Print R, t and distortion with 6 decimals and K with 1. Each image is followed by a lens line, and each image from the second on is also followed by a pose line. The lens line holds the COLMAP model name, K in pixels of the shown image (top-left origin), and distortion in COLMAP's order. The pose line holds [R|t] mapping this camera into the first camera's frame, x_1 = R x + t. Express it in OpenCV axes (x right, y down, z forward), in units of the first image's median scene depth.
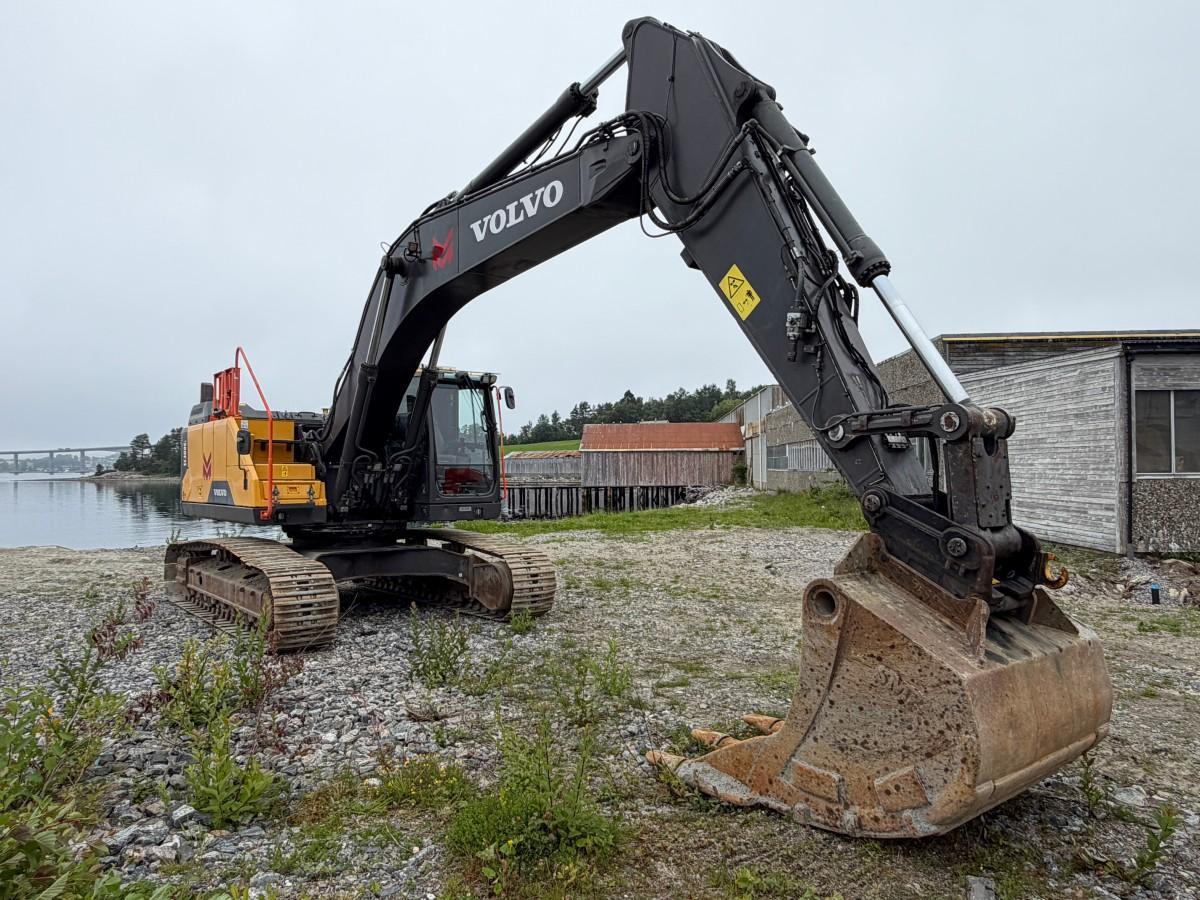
lens RADIAL K [[819.3, 0, 600.0], [0, 819.3, 450.0], [0, 0, 1]] dist [0.000170, -0.000386]
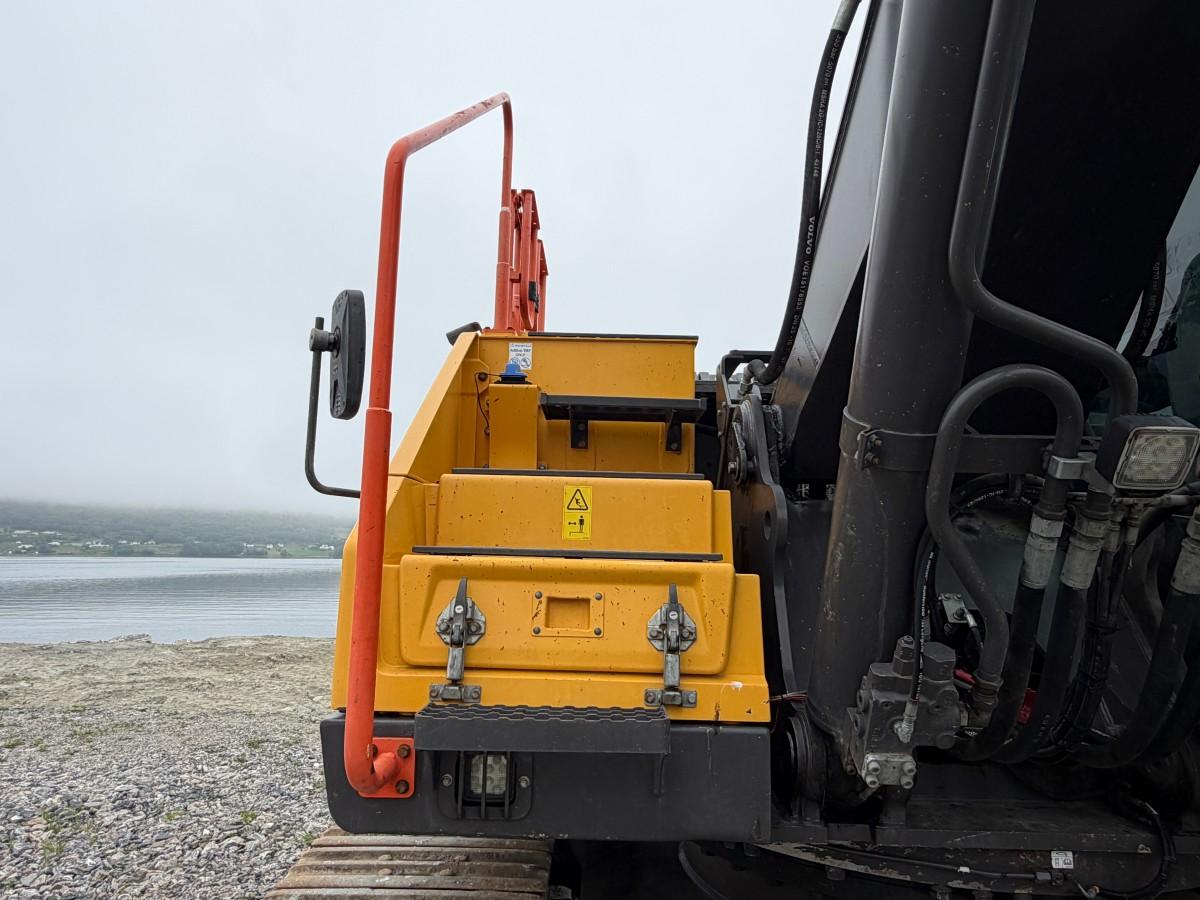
lens RADIAL K [[783.4, 0, 594.4], [0, 783.4, 446.8], [0, 0, 1]] dist [-0.001078, 0.001438]
pose [[0.774979, -0.072333, -0.627834, -0.128210], [-0.004786, 0.992728, -0.120281, 0.016292], [0.631969, 0.096220, 0.768997, 0.420239]]
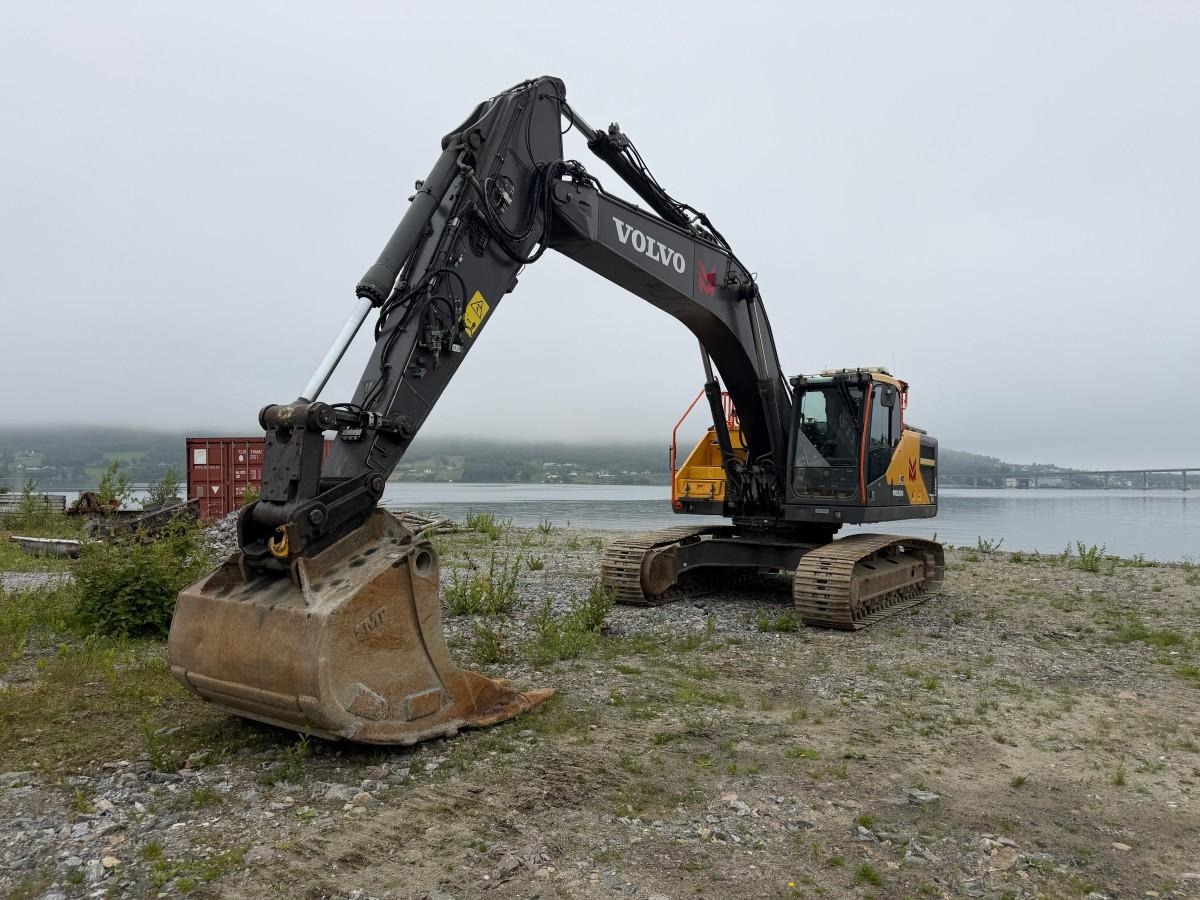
lens RADIAL K [[825.2, 0, 600.0], [0, 825.2, 450.0], [0, 0, 1]] dist [0.042409, -0.000237]
pose [[0.313016, -0.024826, -0.949423, 0.374872], [0.006059, 0.999690, -0.024143, 0.010256], [0.949728, 0.001805, 0.313070, 0.218493]]
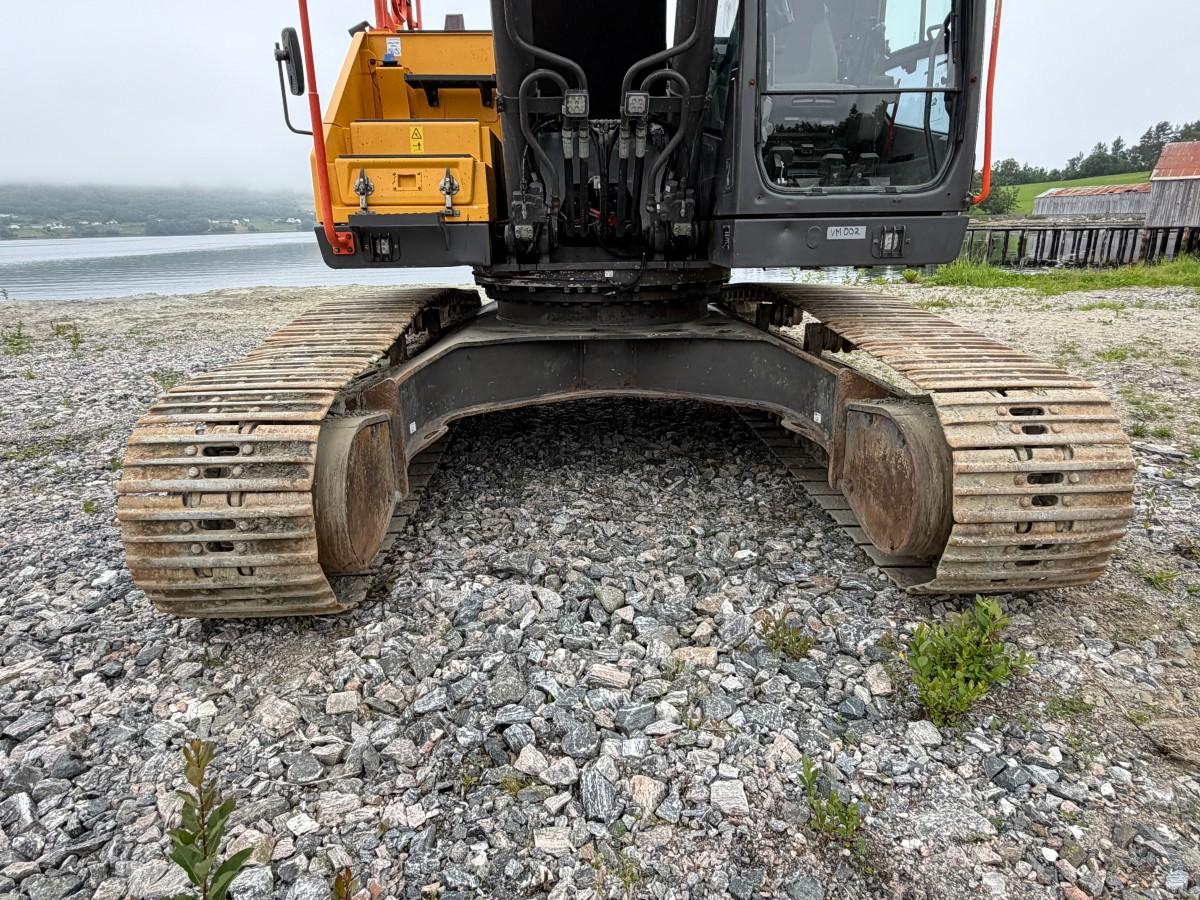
lens RADIAL K [[733.7, 0, 595.8], [0, 733.7, 454.2], [0, 0, 1]] dist [0.001297, 0.000794]
pose [[0.804130, 0.168925, -0.569947, -0.030342], [0.030220, 0.945918, 0.322995, 0.029775], [0.593685, -0.276954, 0.755536, 0.353732]]
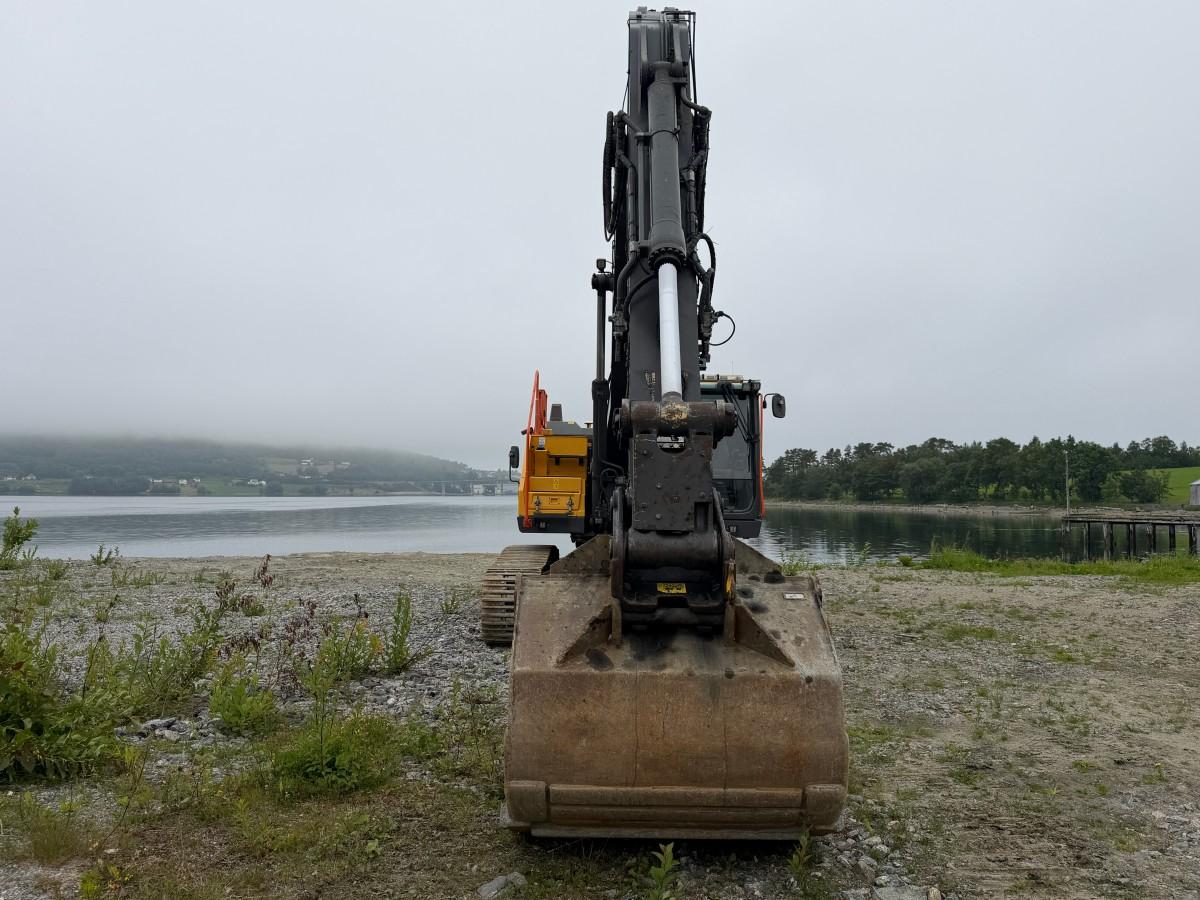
lens RADIAL K [[971.4, 0, 600.0], [0, 971.4, 450.0], [0, 0, 1]] dist [0.139527, -0.261212]
pose [[0.780082, -0.015740, -0.625479, 0.225859], [0.001164, 0.999718, -0.023707, 0.005929], [0.625676, 0.017765, 0.779881, 0.019761]]
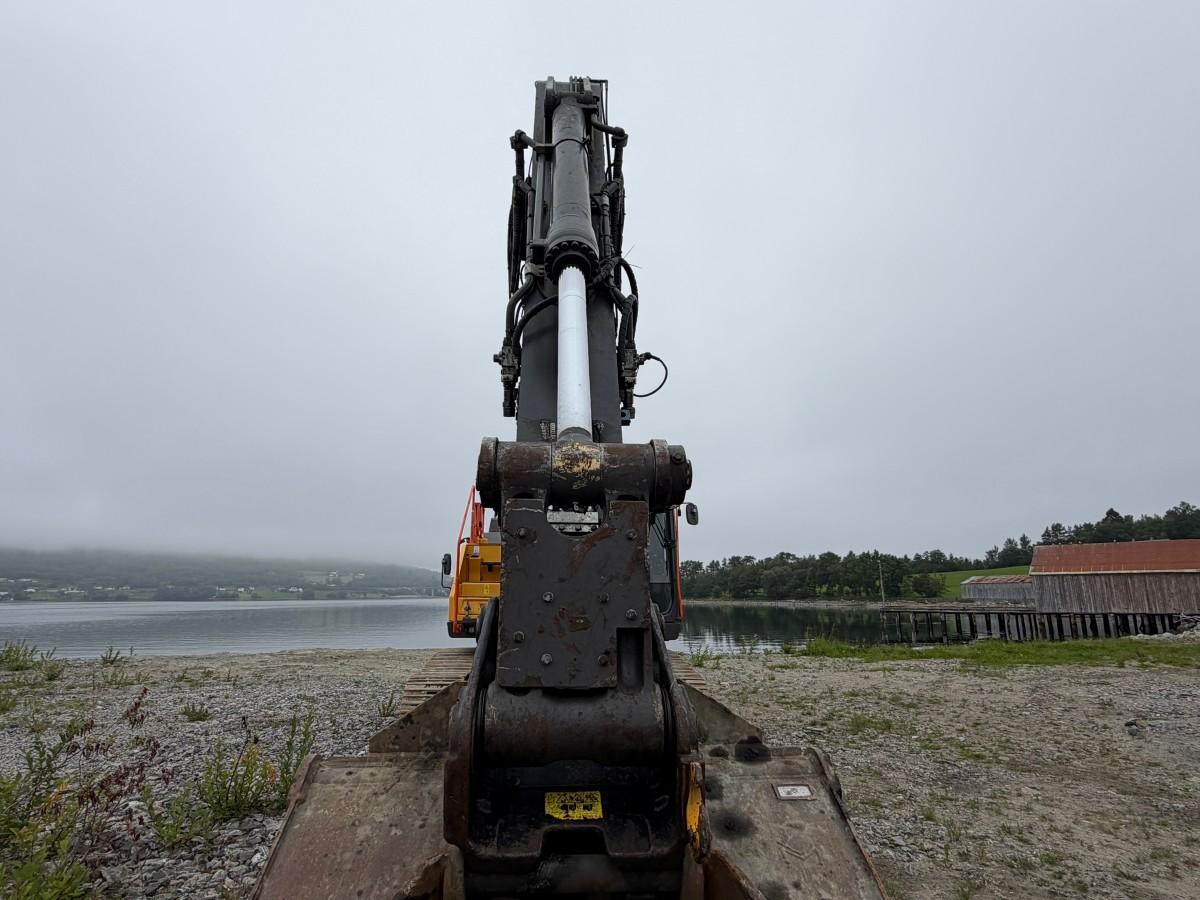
lens RADIAL K [[692.7, 0, 588.2], [0, 692.7, 447.5], [0, 0, 1]] dist [0.001580, -0.000471]
pose [[0.814566, -0.117896, -0.567963, 0.149182], [0.011488, 0.982215, -0.187409, 0.006894], [0.579956, 0.146133, 0.801434, 0.137009]]
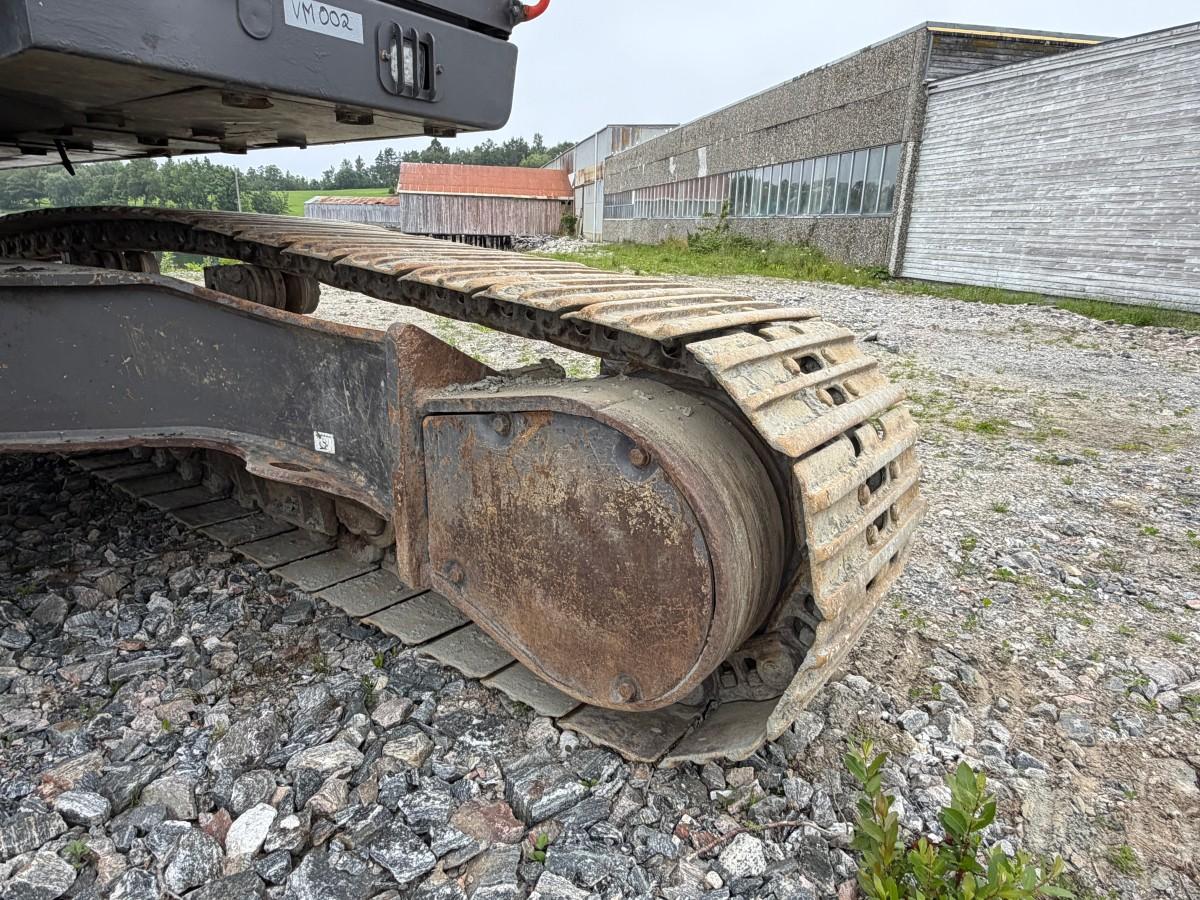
lens RADIAL K [[733.7, 0, 595.8], [0, 733.7, 454.2], [0, 0, 1]] dist [0.001297, 0.000794]
pose [[0.970069, -0.033825, 0.240461, -0.078642], [-0.044773, 0.948358, 0.314028, 0.053548], [-0.238665, -0.315395, 0.918458, 0.435938]]
